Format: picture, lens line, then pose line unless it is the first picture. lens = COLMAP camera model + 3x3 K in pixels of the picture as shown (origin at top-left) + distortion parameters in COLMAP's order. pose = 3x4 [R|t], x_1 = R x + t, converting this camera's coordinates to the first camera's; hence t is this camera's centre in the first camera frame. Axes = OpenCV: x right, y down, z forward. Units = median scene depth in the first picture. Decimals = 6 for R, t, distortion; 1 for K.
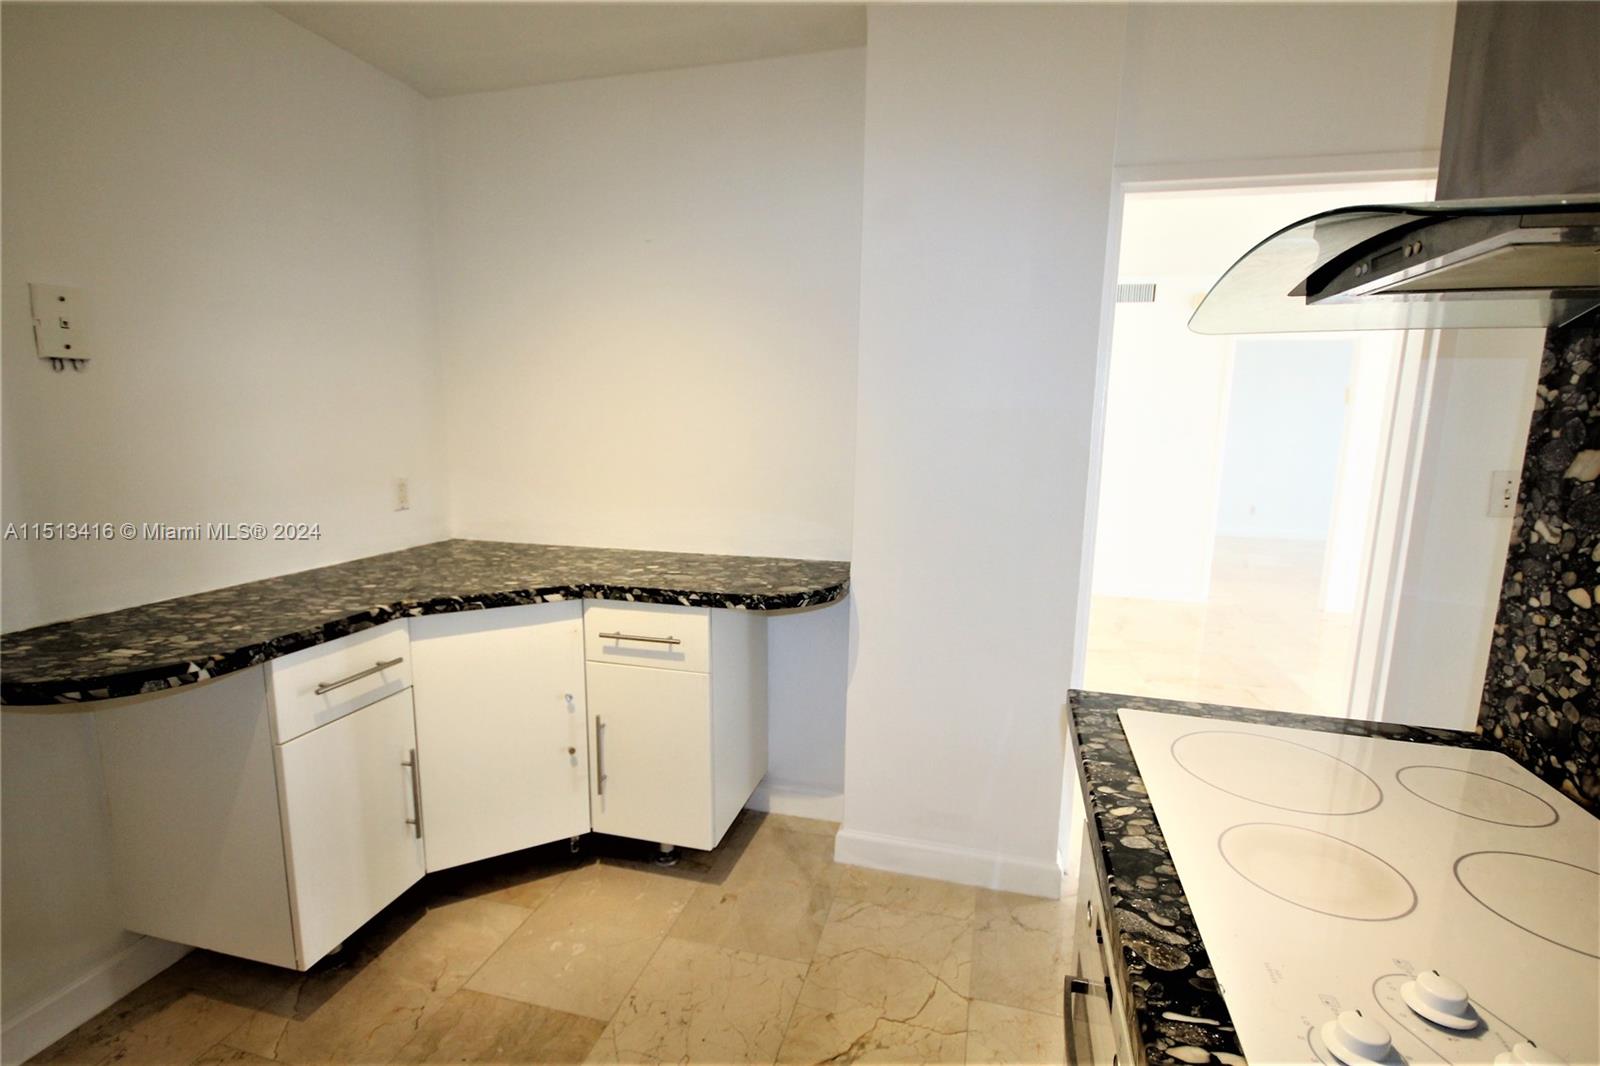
lens RADIAL K [[778.8, 0, 804.9], [0, 778.8, 542.1], [0, 0, 1]] dist [-0.000883, 0.000054]
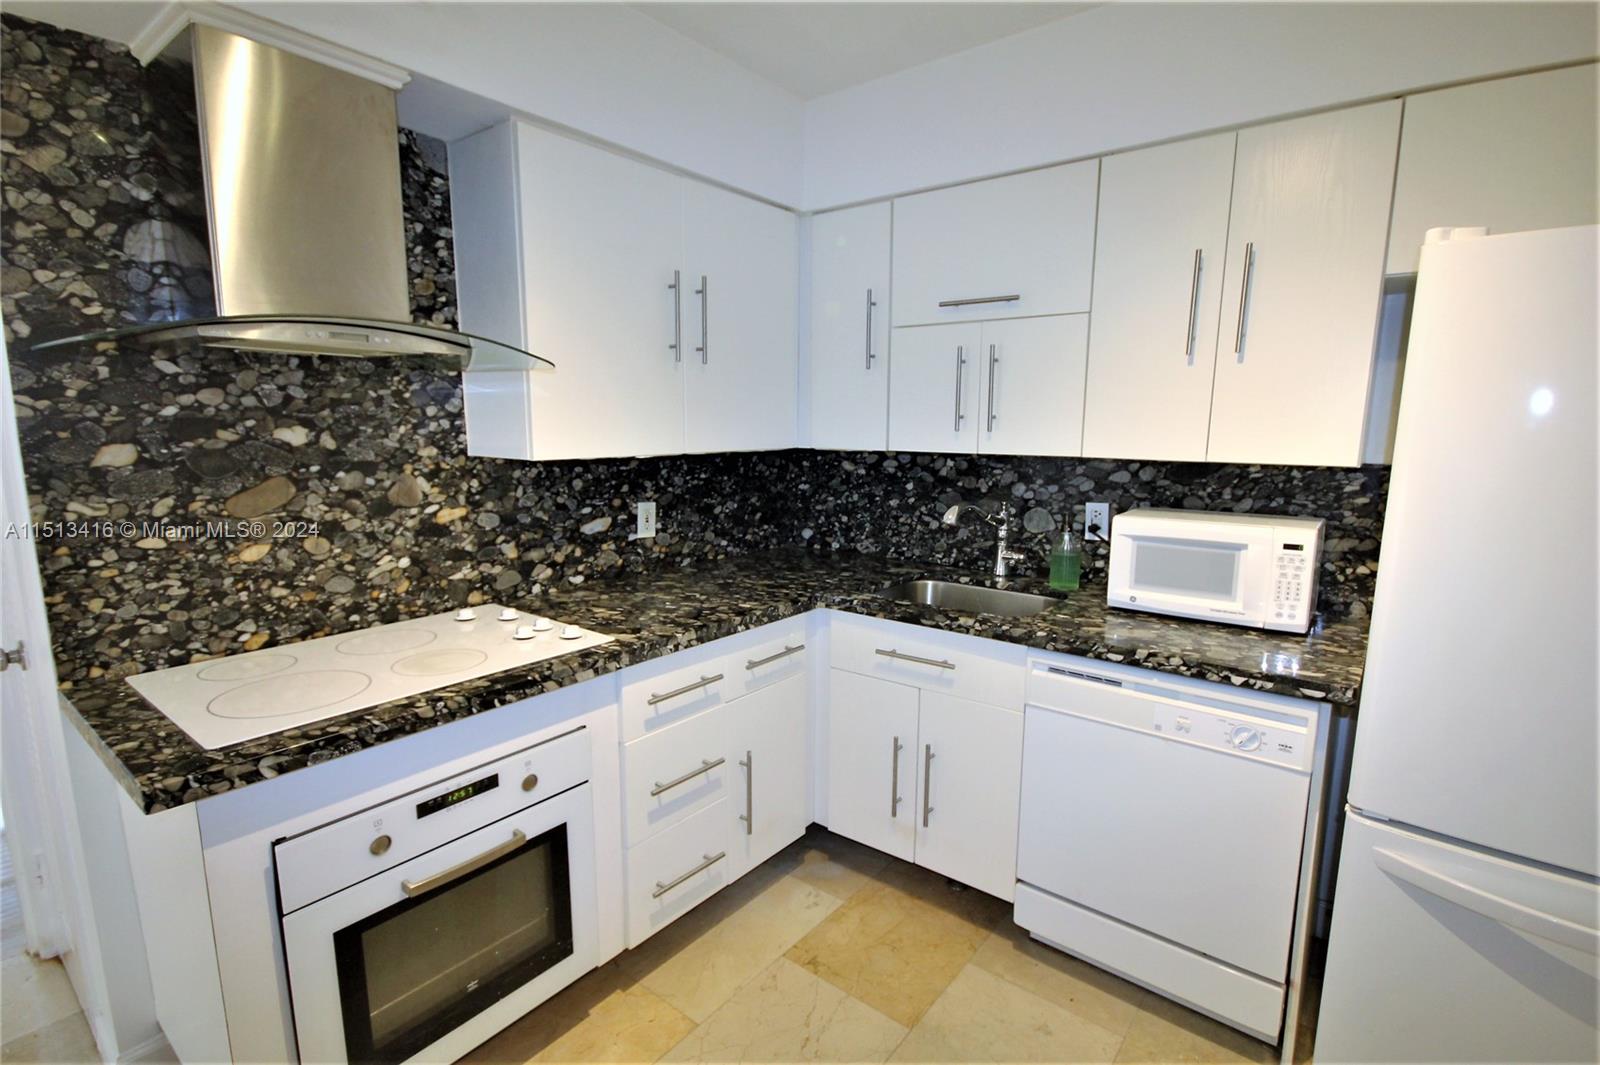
lens RADIAL K [[752.7, 0, 802.9], [0, 752.7, 540.5], [0, 0, 1]] dist [-0.003941, -0.000031]
pose [[-0.917732, -0.087320, 0.387484, -0.632575], [0.042419, 0.948411, 0.314194, -0.300698], [-0.394929, 0.304783, -0.866683, 1.591438]]
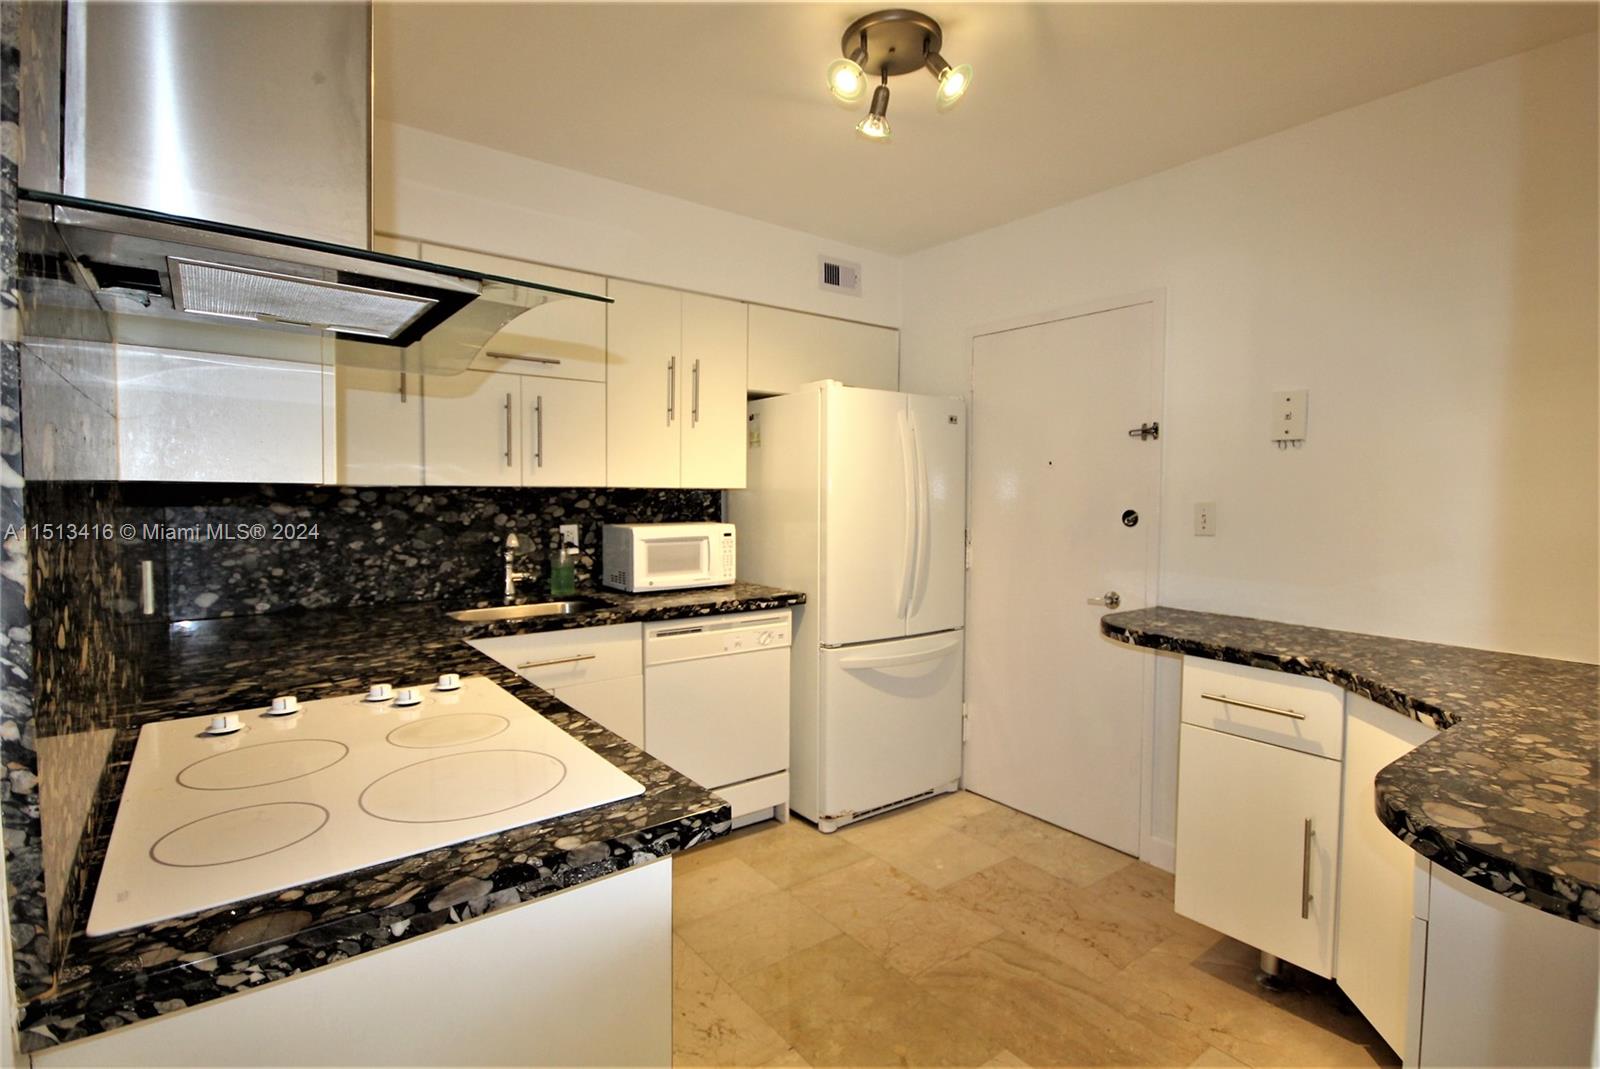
lens RADIAL K [[766.3, 0, 805.5], [0, 766.3, 526.7], [0, 0, 1]] dist [-0.003369, -0.000082]
pose [[-0.619272, 0.012450, -0.785078, 1.018992], [-0.148550, 0.979959, 0.132718, -0.194204], [0.770996, 0.198812, -0.605011, 1.730072]]
